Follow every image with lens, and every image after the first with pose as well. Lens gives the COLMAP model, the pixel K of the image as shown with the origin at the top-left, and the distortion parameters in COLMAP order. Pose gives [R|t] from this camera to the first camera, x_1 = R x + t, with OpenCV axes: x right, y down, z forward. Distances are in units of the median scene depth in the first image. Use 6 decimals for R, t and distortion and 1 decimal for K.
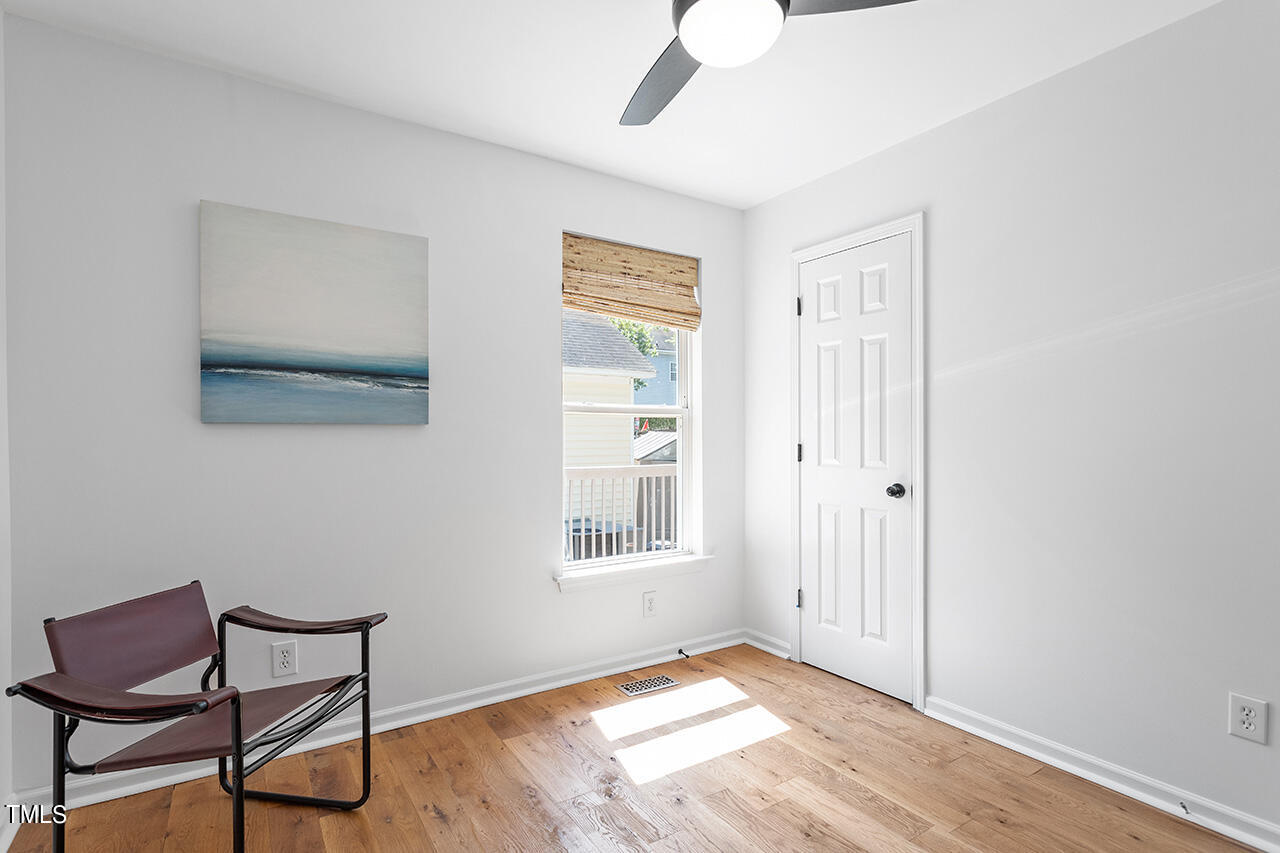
lens RADIAL K [[664.5, 0, 638.5], [0, 664.5, 430.5], [0, 0, 1]] dist [-0.004409, 0.000976]
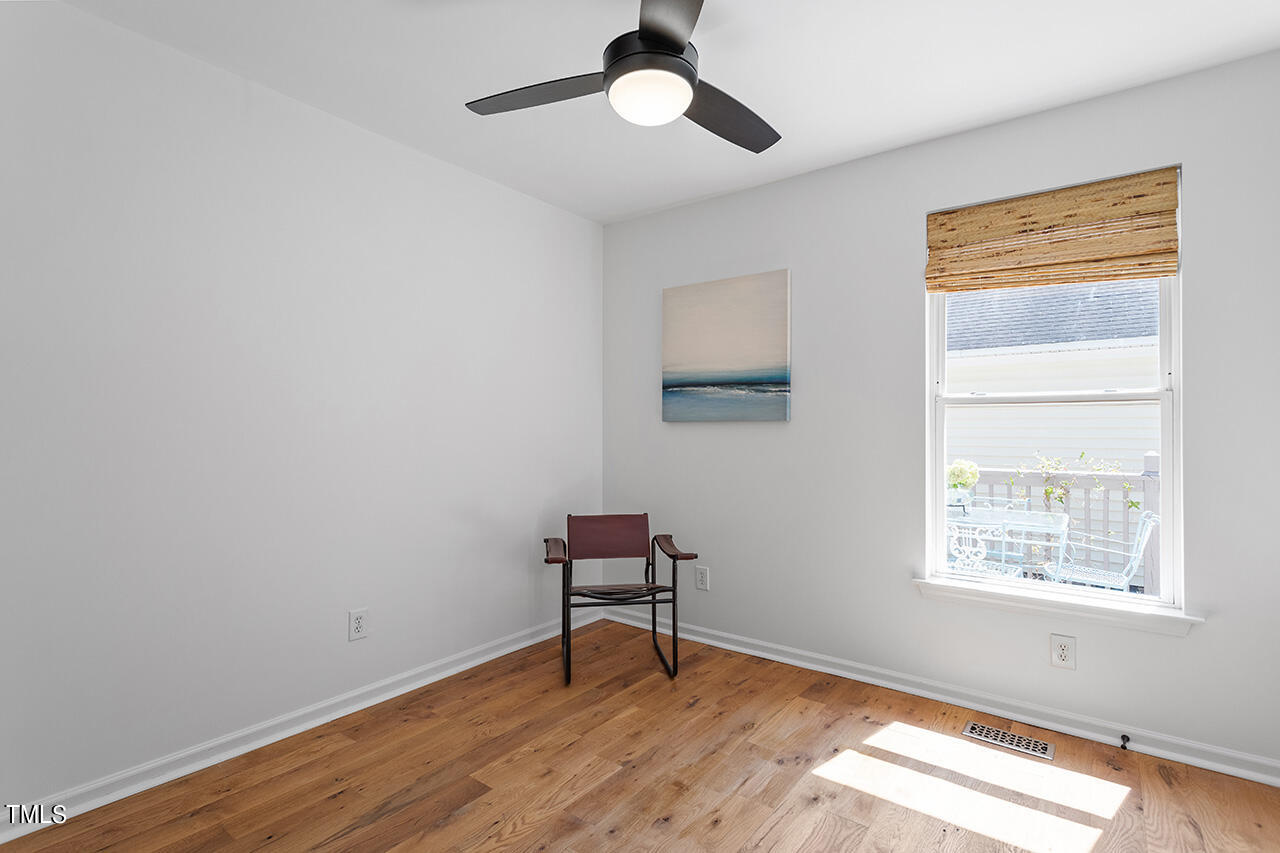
lens RADIAL K [[664.5, 0, 638.5], [0, 664.5, 430.5], [0, 0, 1]] dist [-0.004409, 0.000976]
pose [[0.265955, -0.001056, -0.963985, 0.790656], [-0.003236, 0.999993, -0.001988, 0.012225], [0.963980, 0.003649, 0.265949, 0.412855]]
